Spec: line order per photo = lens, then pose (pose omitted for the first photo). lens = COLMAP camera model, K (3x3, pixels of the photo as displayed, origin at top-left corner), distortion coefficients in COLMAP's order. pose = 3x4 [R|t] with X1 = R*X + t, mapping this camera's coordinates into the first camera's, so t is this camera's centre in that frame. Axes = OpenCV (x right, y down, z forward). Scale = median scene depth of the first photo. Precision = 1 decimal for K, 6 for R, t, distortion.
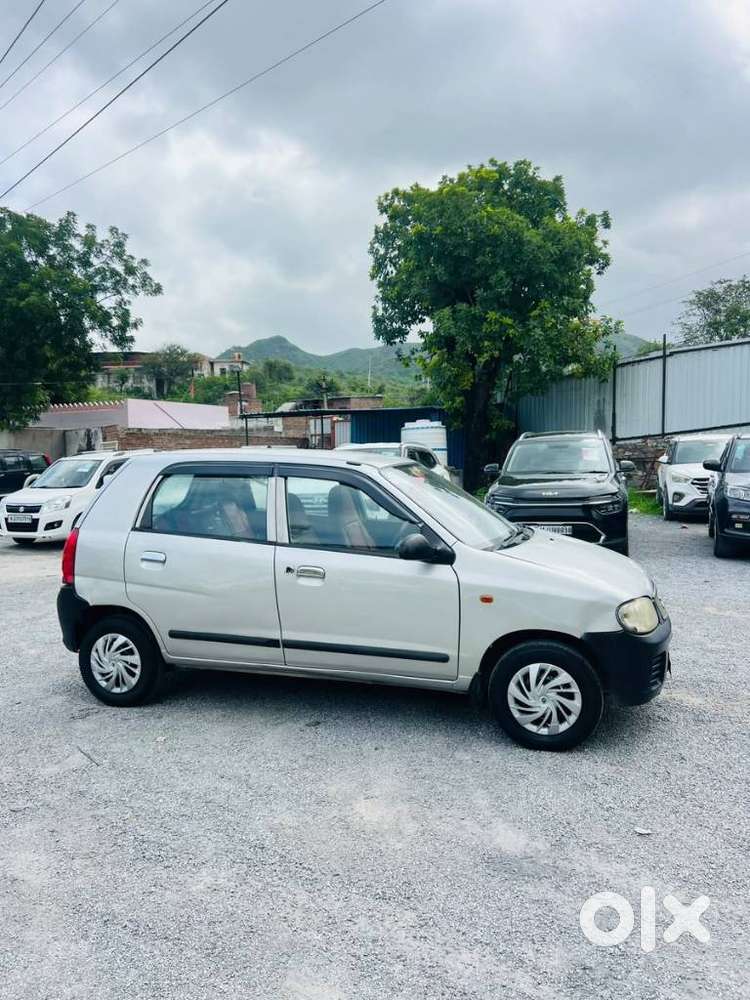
lens RADIAL K [[749.4, 0, 375.0], [0, 749.4, 500.0], [0, 0, 1]] dist [0.038868, -0.055680]
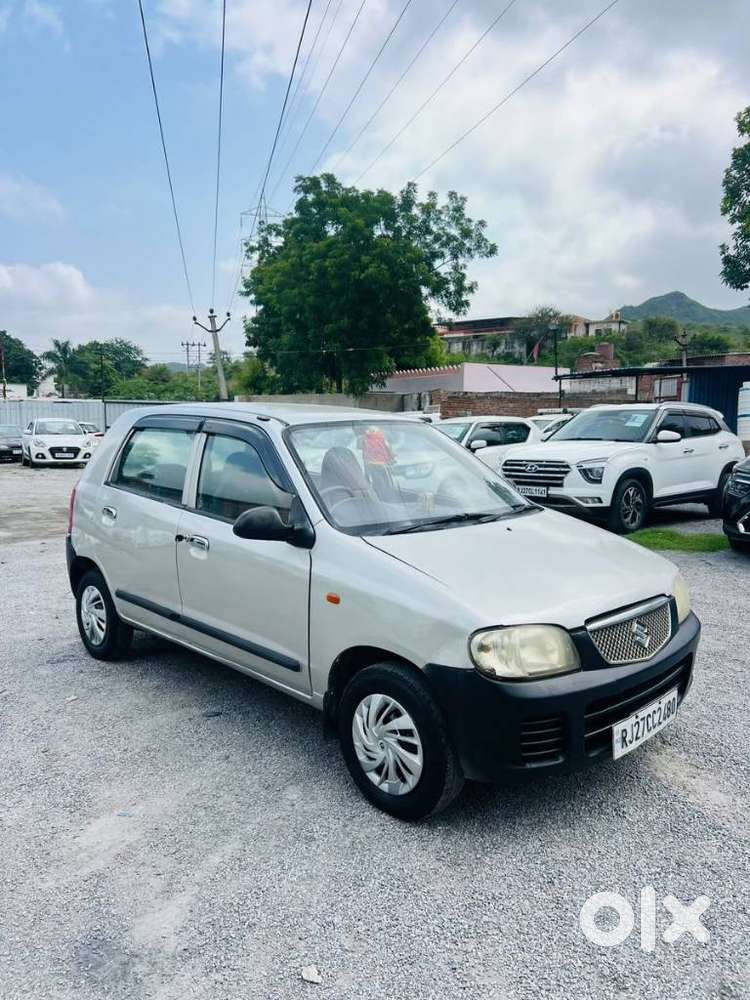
lens RADIAL K [[748.8, 0, 368.3], [0, 748.8, 503.0], [0, 0, 1]] dist [0.048331, -0.078874]
pose [[0.876703, 0.065406, -0.476566, 0.088977], [-0.041457, 0.997300, 0.060609, -0.001850], [0.479243, -0.033379, 0.877047, 0.059617]]
